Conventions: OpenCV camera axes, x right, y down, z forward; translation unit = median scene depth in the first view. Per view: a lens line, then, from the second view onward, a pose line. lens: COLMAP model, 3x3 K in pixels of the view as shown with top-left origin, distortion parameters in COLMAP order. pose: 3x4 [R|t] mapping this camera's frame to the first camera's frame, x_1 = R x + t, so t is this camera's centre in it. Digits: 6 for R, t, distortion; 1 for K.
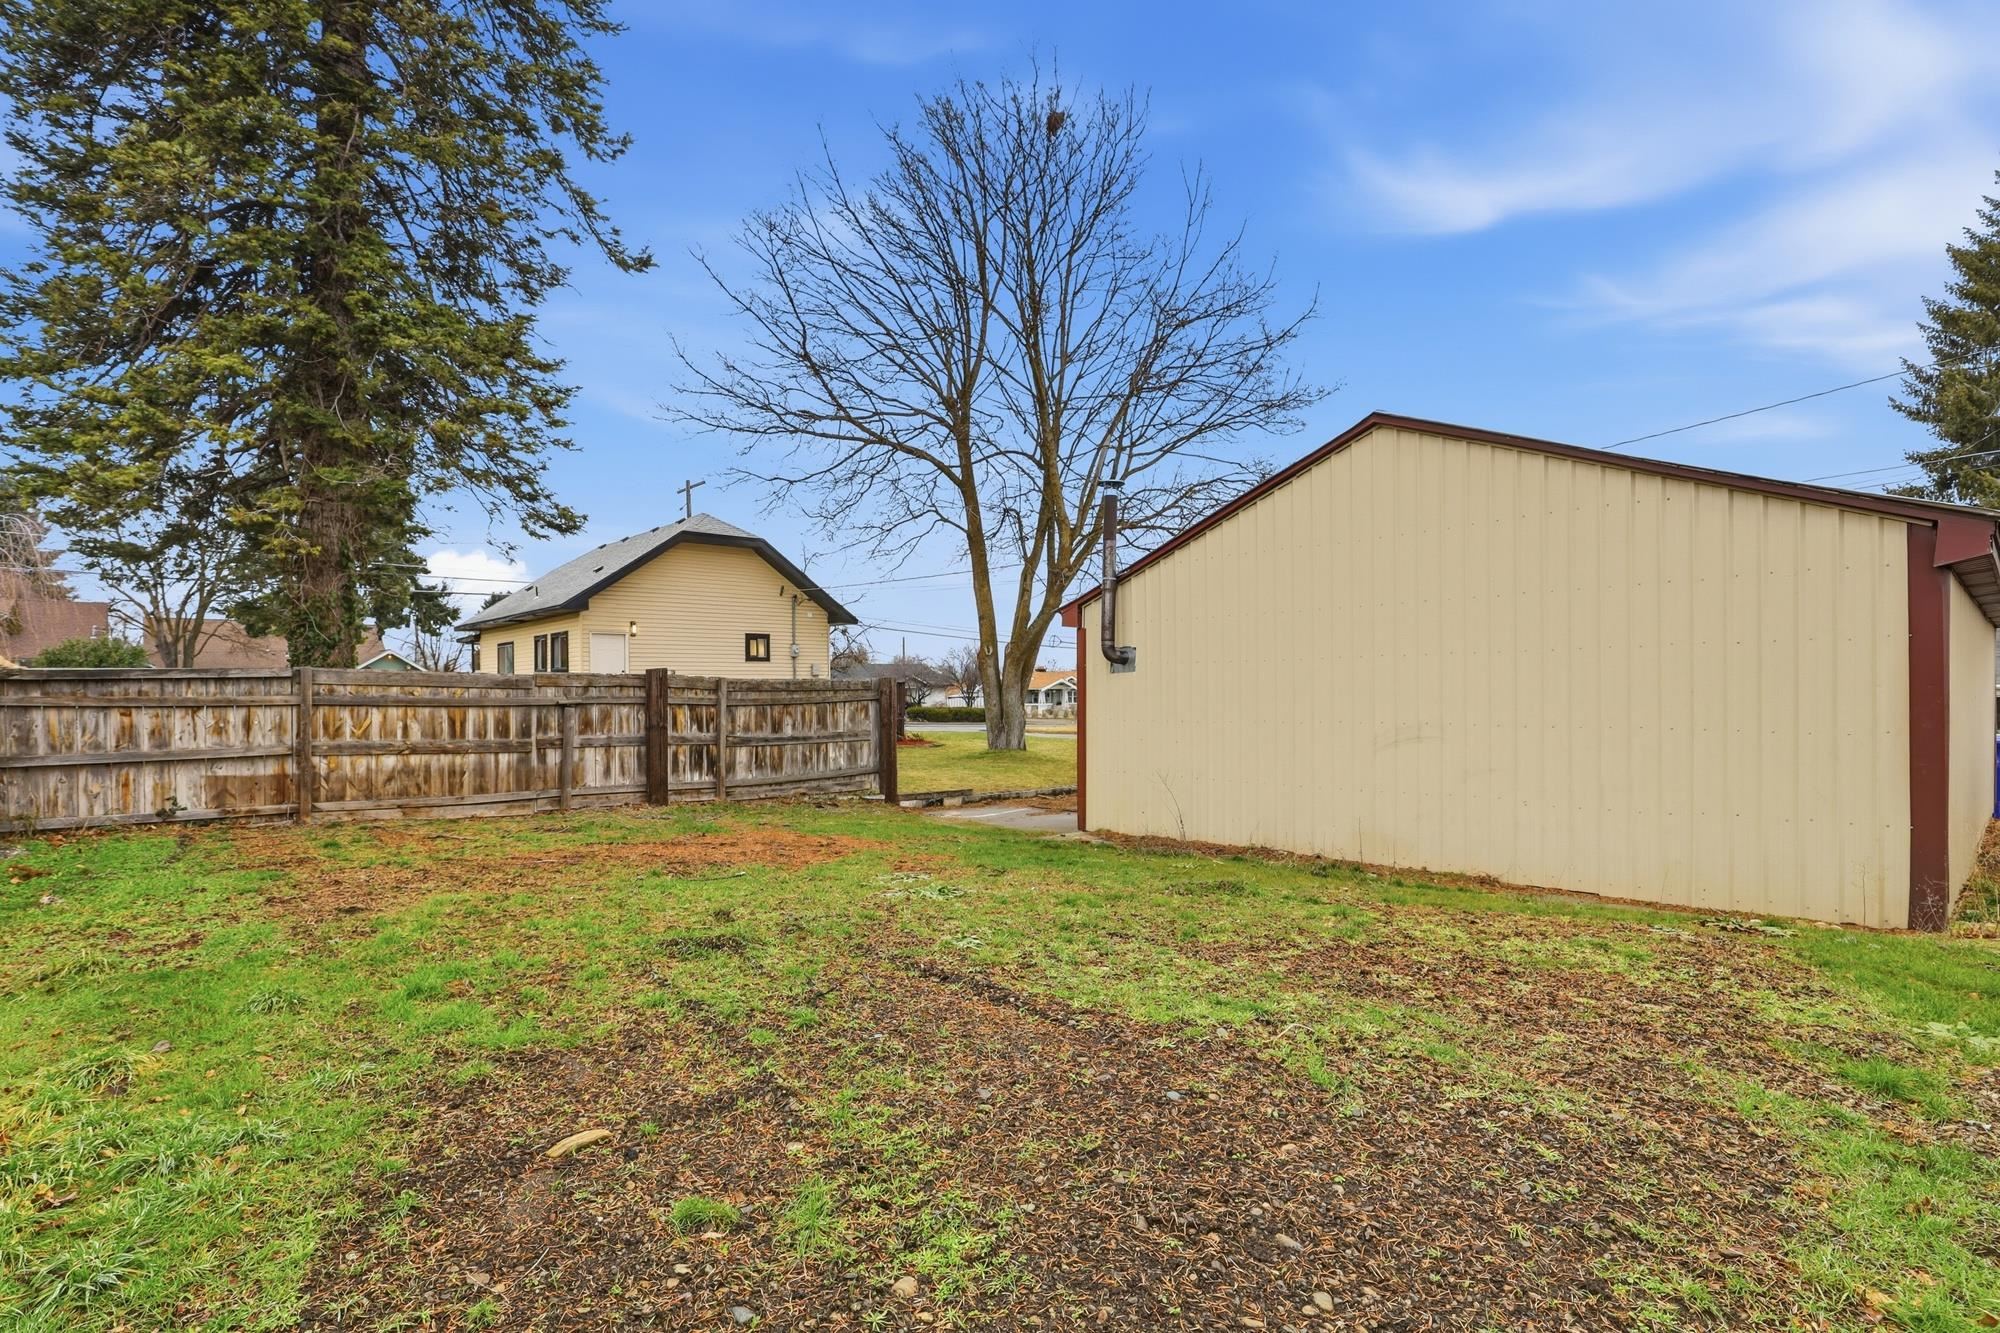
lens RADIAL K [[924.1, 0, 984.7], [0, 924.1, 680.6], [0, 0, 1]] dist [-0.027629, 0.000654]
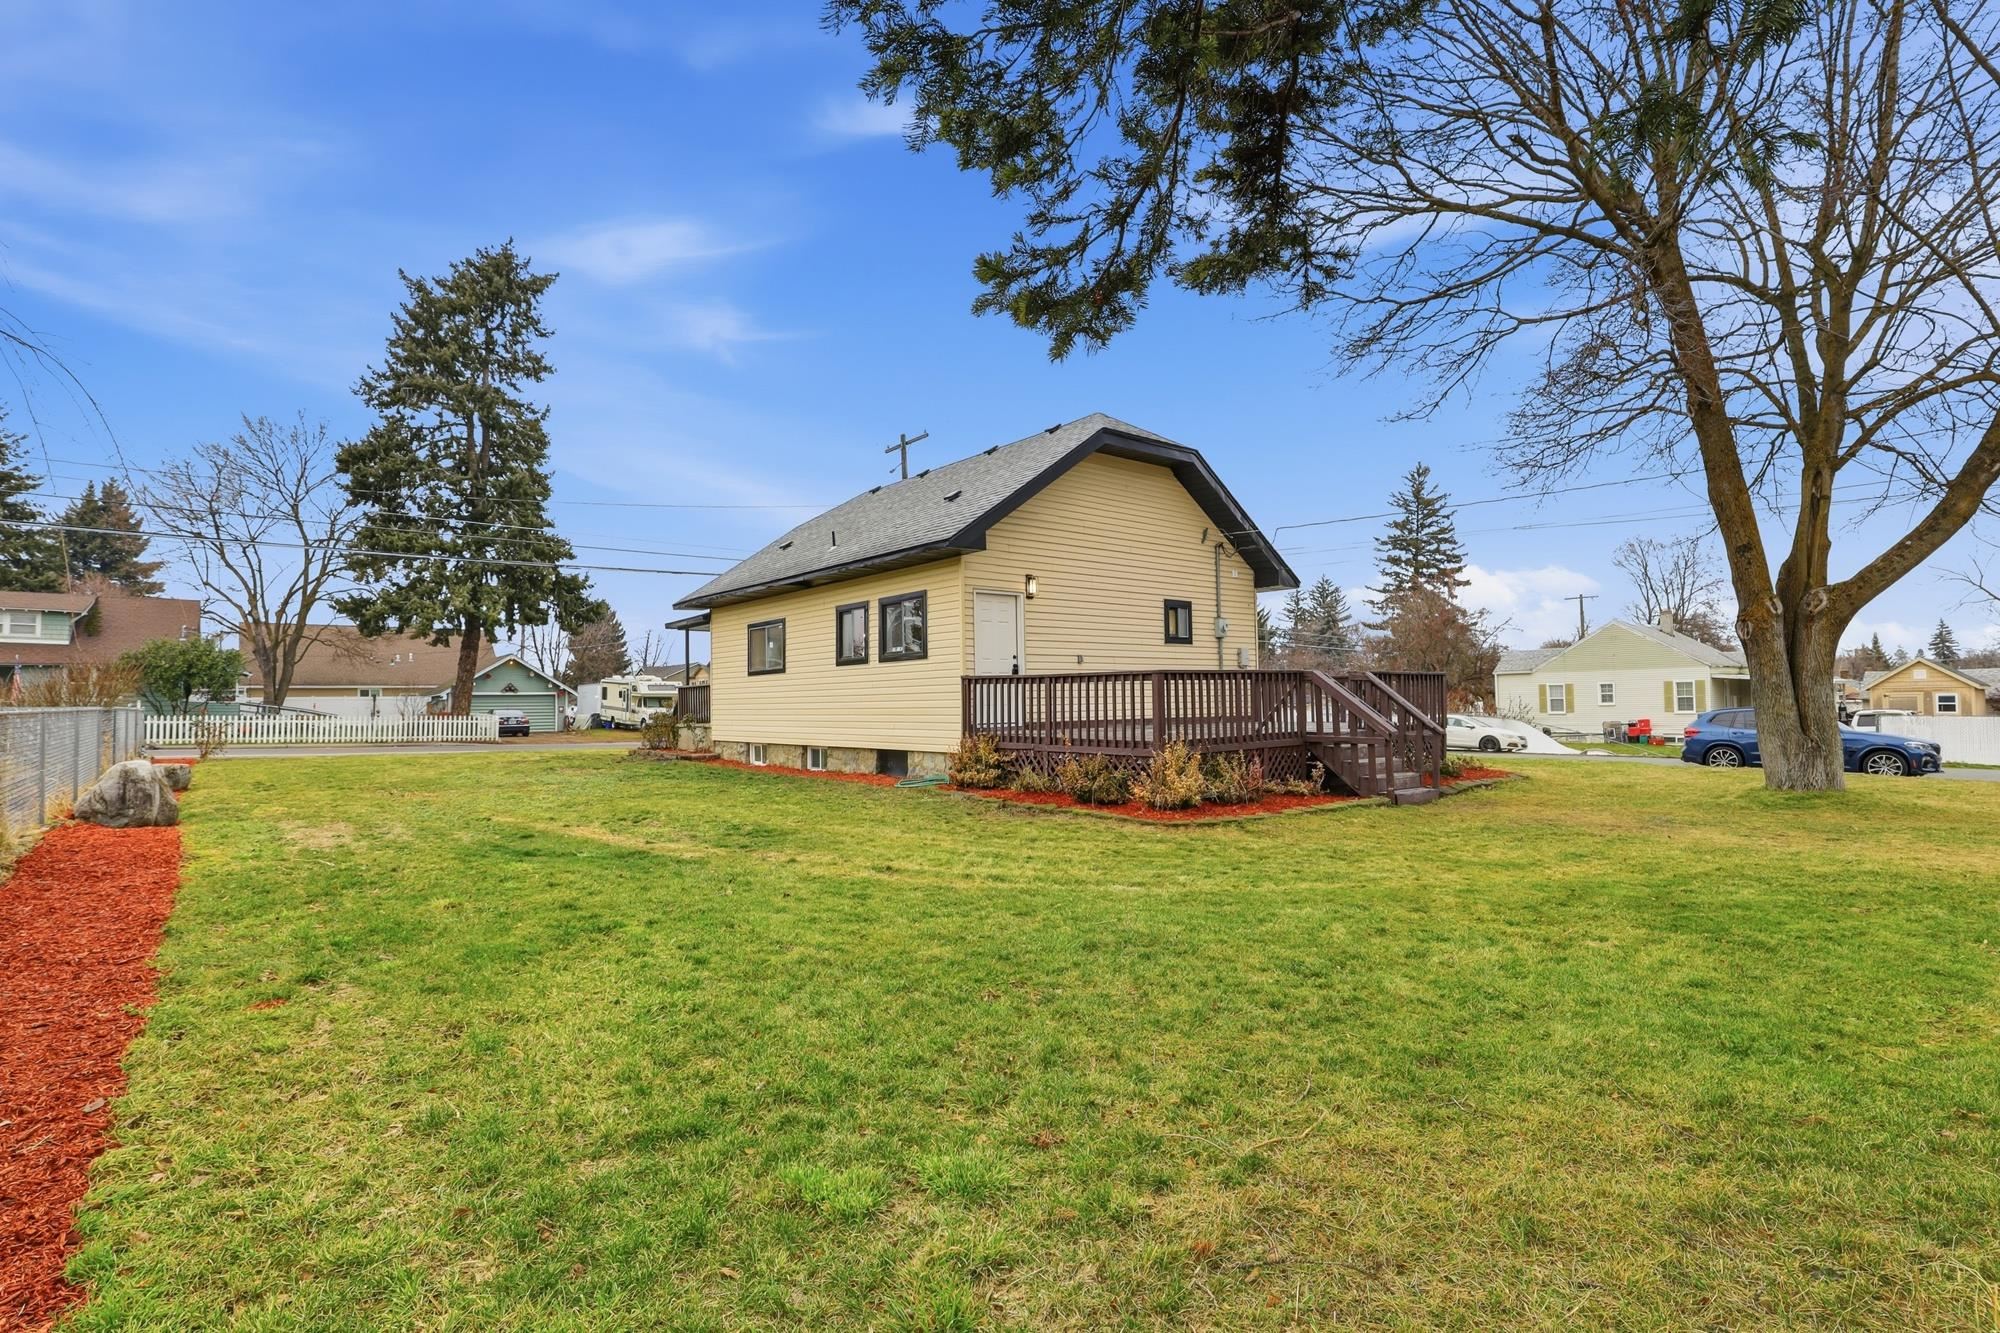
lens RADIAL K [[924.1, 0, 1013.9], [0, 924.1, 661.4], [0, 0, 1]] dist [-0.027629, 0.000654]
pose [[0.999066, -0.007423, -0.042570, -0.169011], [0.006032, 0.999446, -0.032719, 0.006104], [0.042789, 0.032431, 0.998558, 0.181173]]
